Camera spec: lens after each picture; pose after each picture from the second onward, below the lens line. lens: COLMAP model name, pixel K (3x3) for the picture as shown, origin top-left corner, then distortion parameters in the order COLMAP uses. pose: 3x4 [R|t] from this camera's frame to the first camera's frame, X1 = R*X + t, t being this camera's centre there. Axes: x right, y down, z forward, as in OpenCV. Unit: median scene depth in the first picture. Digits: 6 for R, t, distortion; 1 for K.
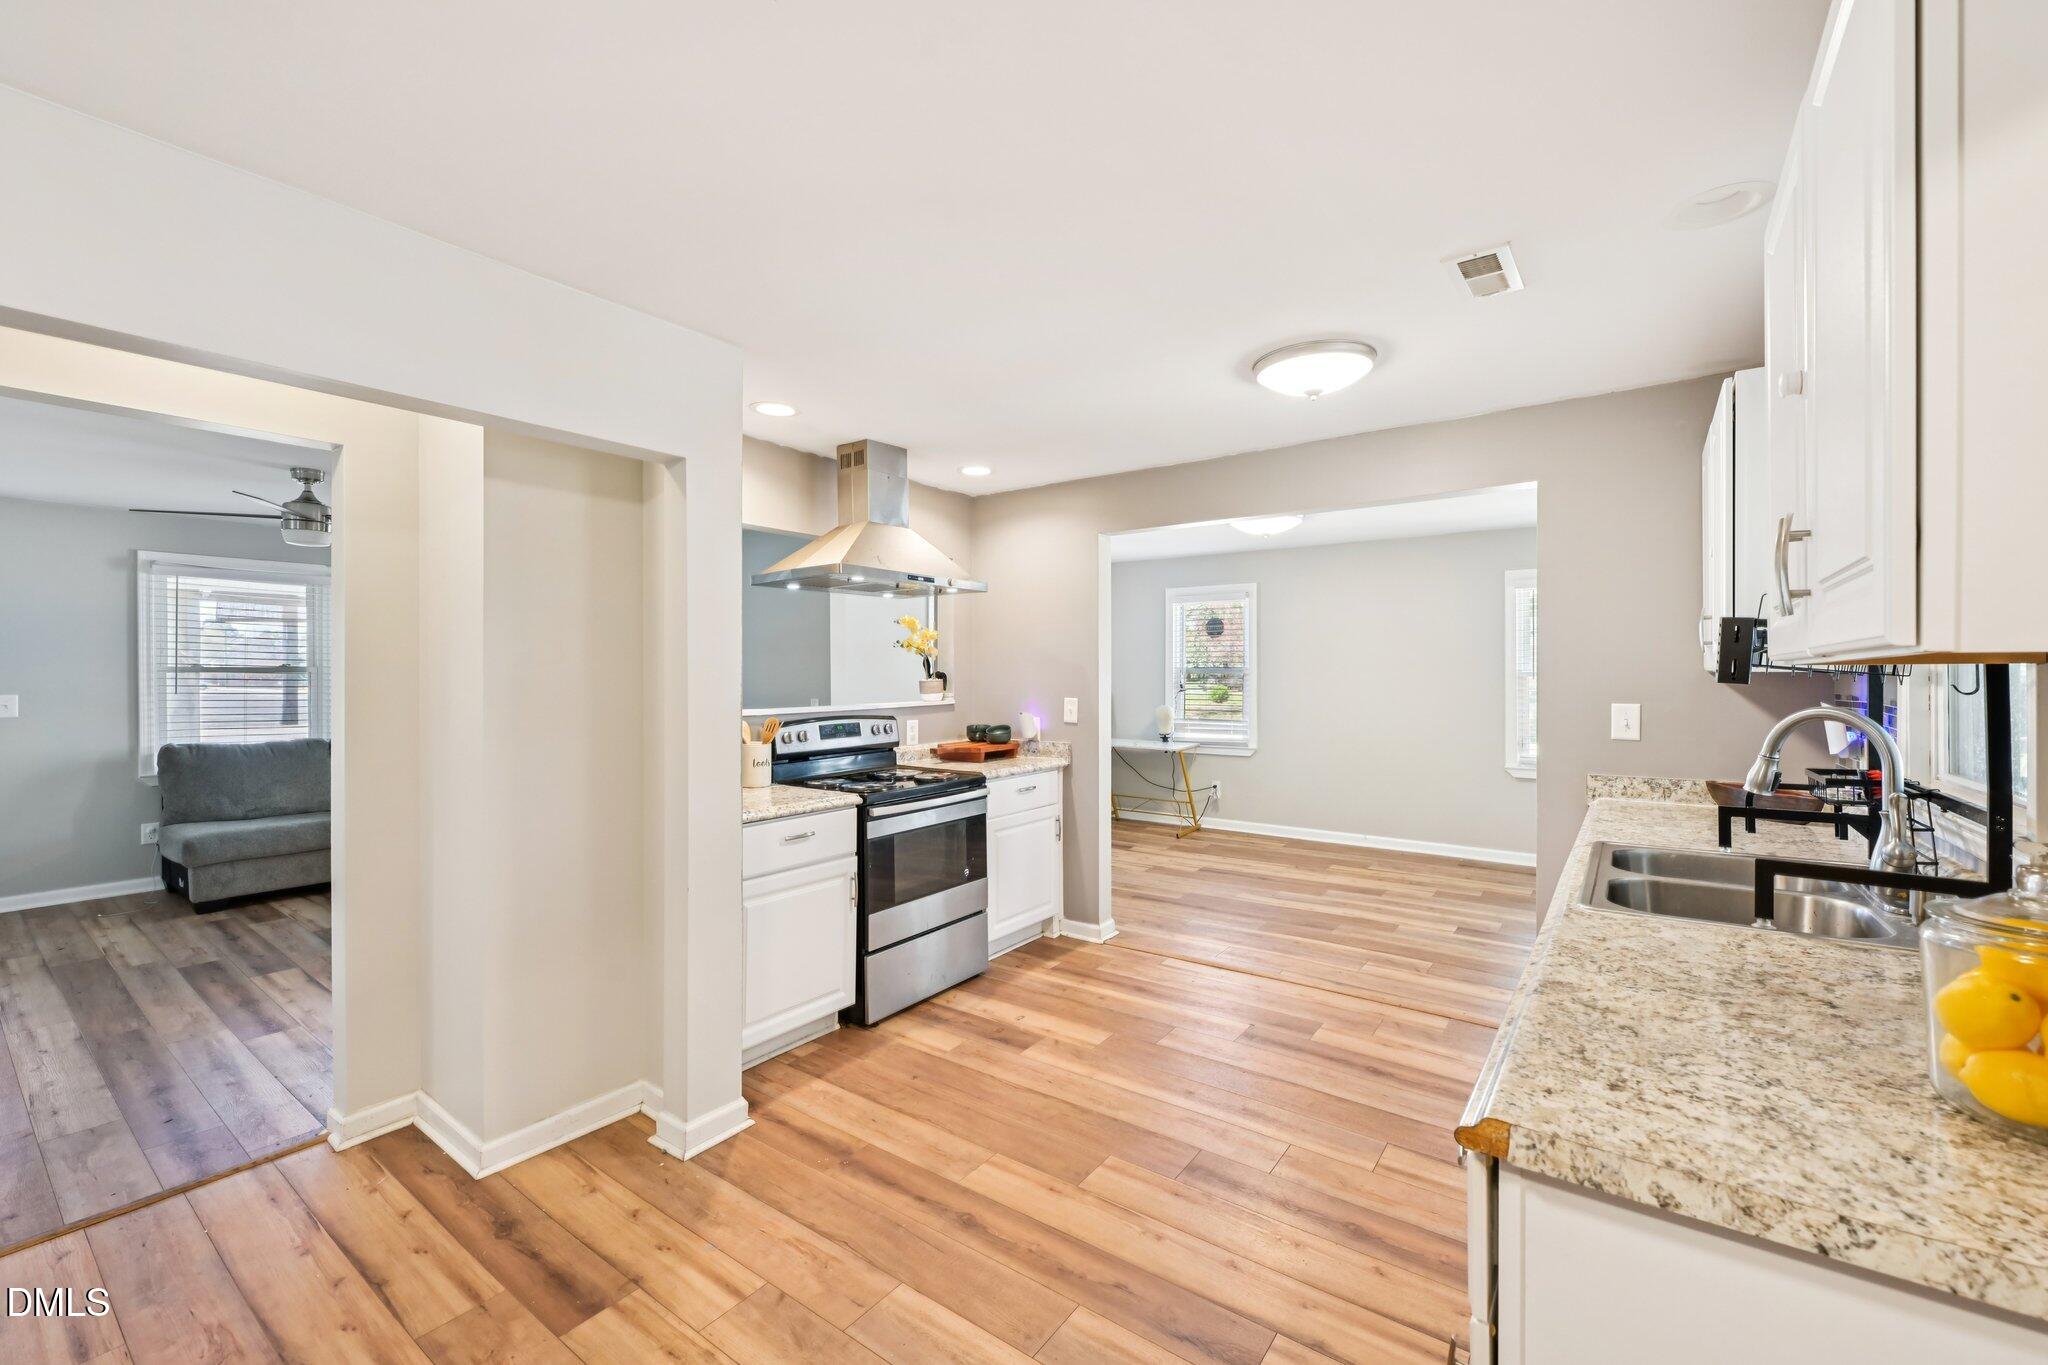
lens RADIAL K [[842.1, 0, 1018.1], [0, 842.1, 680.3], [0, 0, 1]] dist [-0.000627, -0.000191]
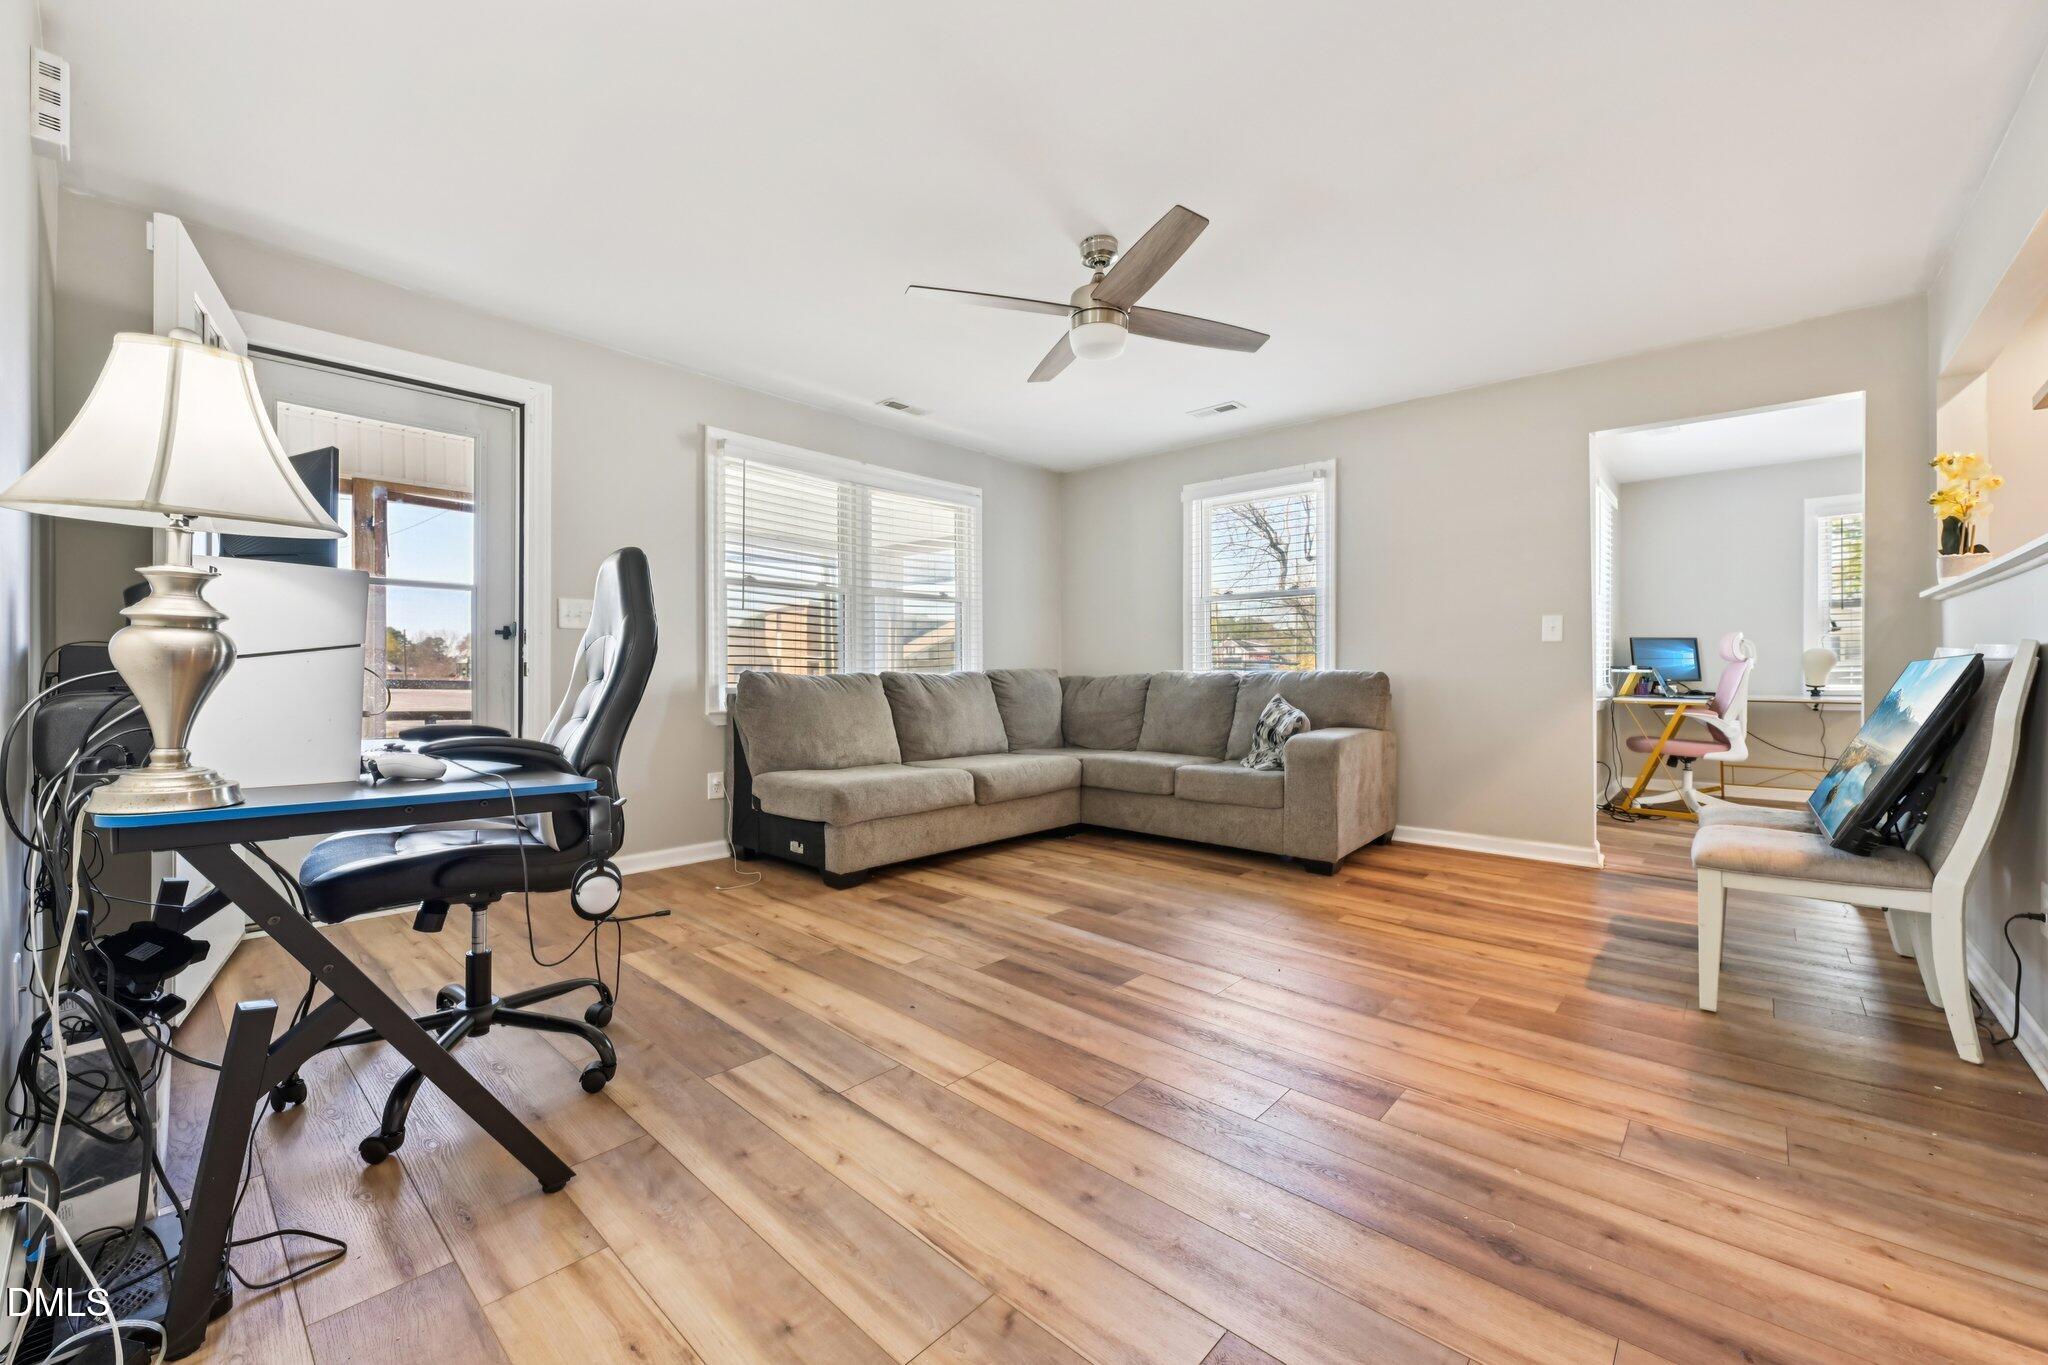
lens RADIAL K [[808.8, 0, 1019.1], [0, 808.8, 684.2], [0, 0, 1]] dist [-0.001147, -0.000193]
pose [[0.995239, -0.001853, -0.097443, -0.895329], [0.002334, 0.999986, 0.004824, 0.111101], [0.097433, -0.005028, 0.995229, 0.360611]]
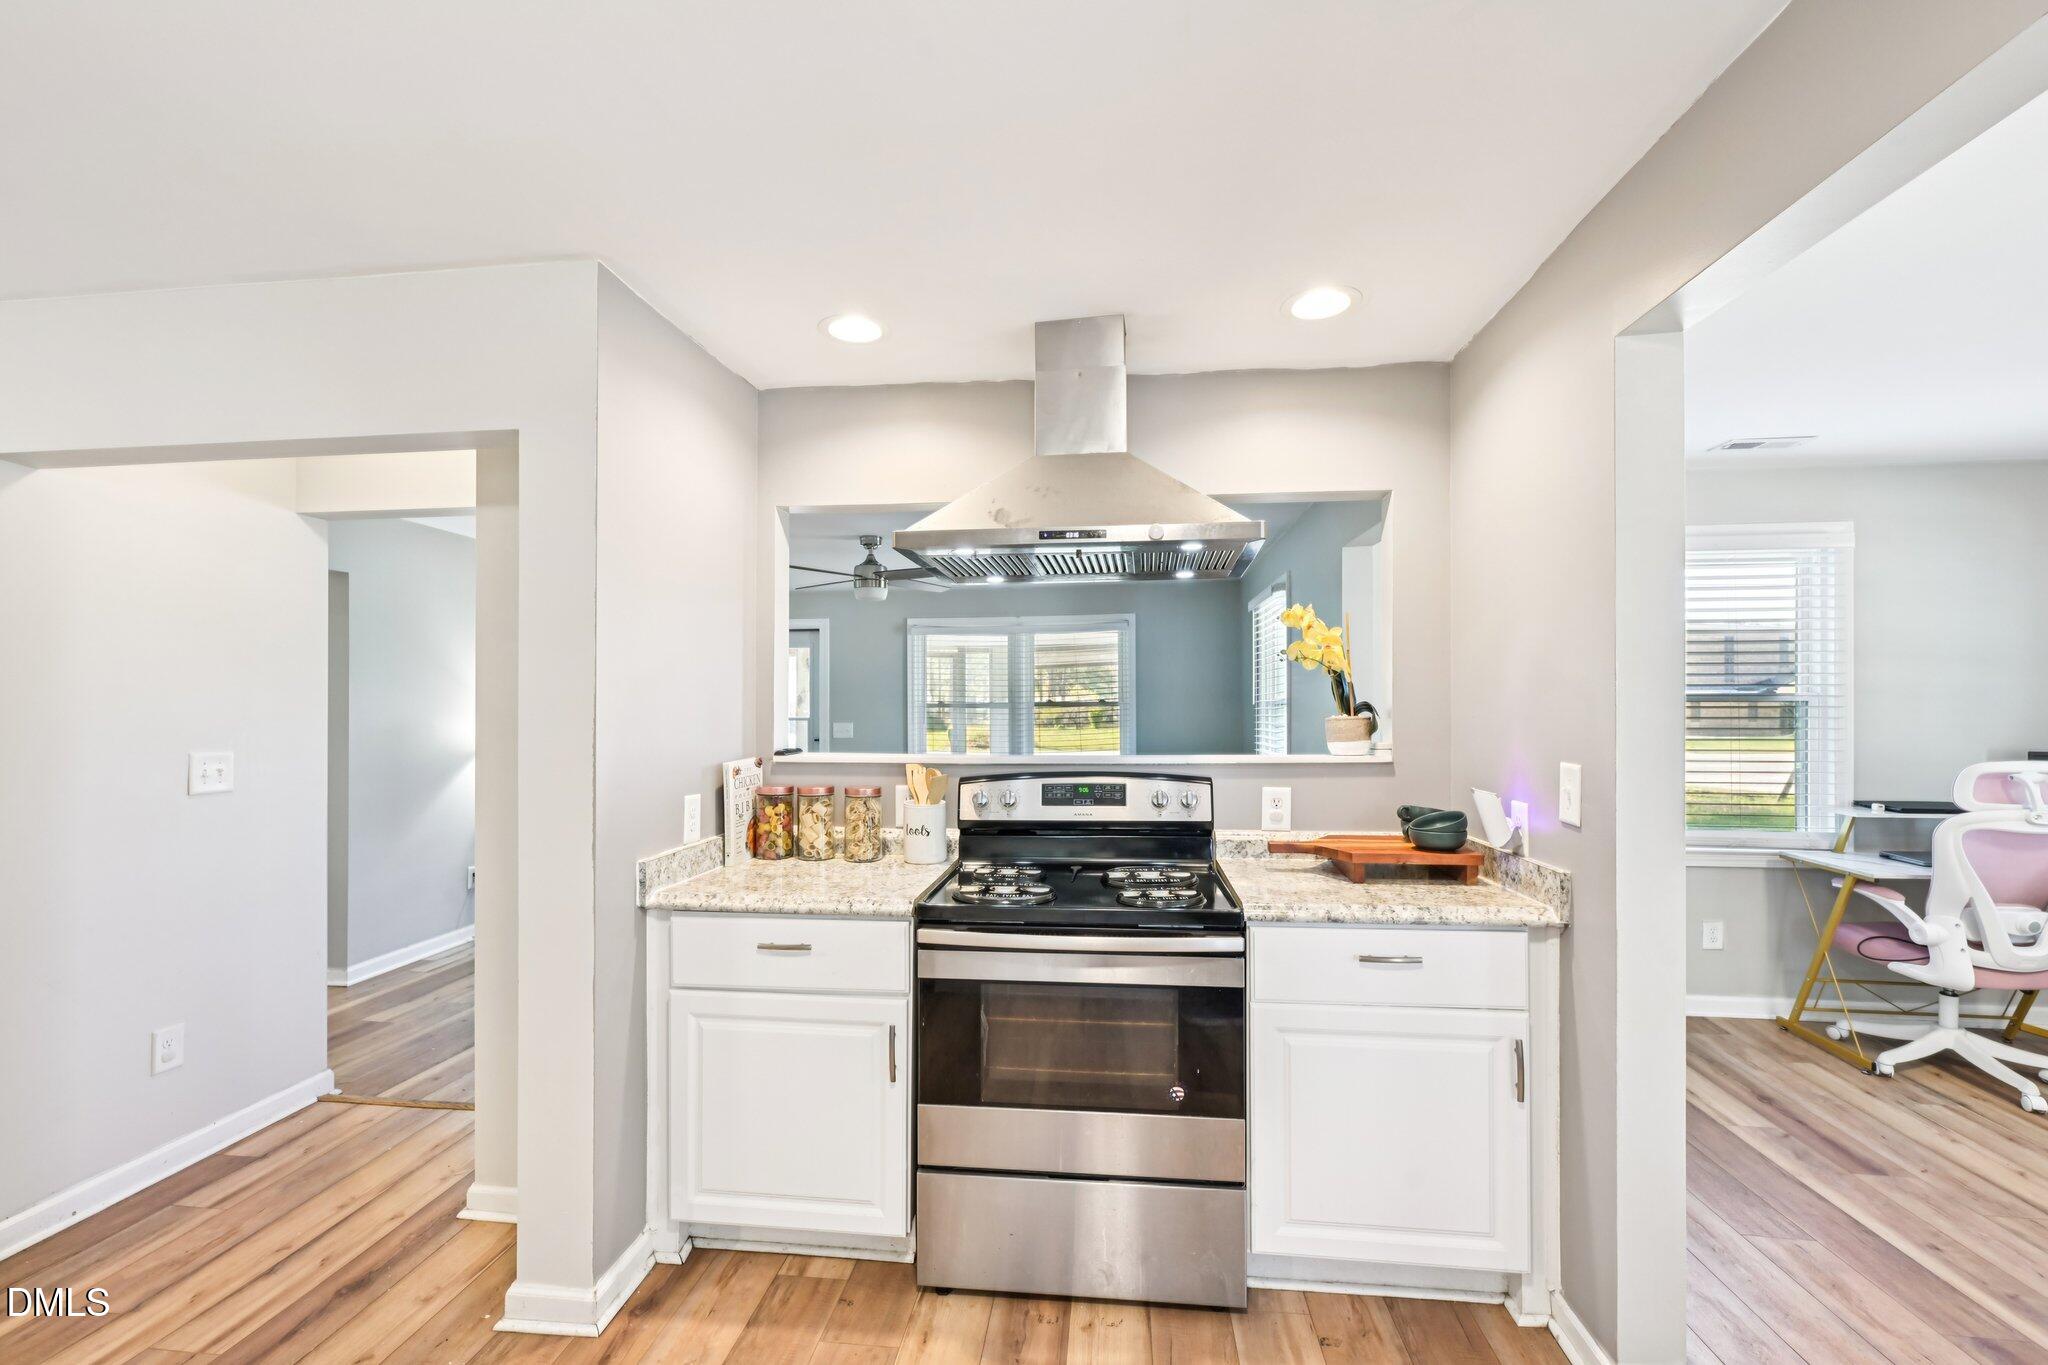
lens RADIAL K [[850.2, 0, 1018.9], [0, 850.2, 706.2], [0, 0, 1]] dist [-0.000520, -0.000213]
pose [[0.496419, -0.003826, -0.868075, 0.320349], [-0.006512, 0.999946, -0.008131, -0.001961], [0.868059, 0.009689, 0.496367, 0.619909]]
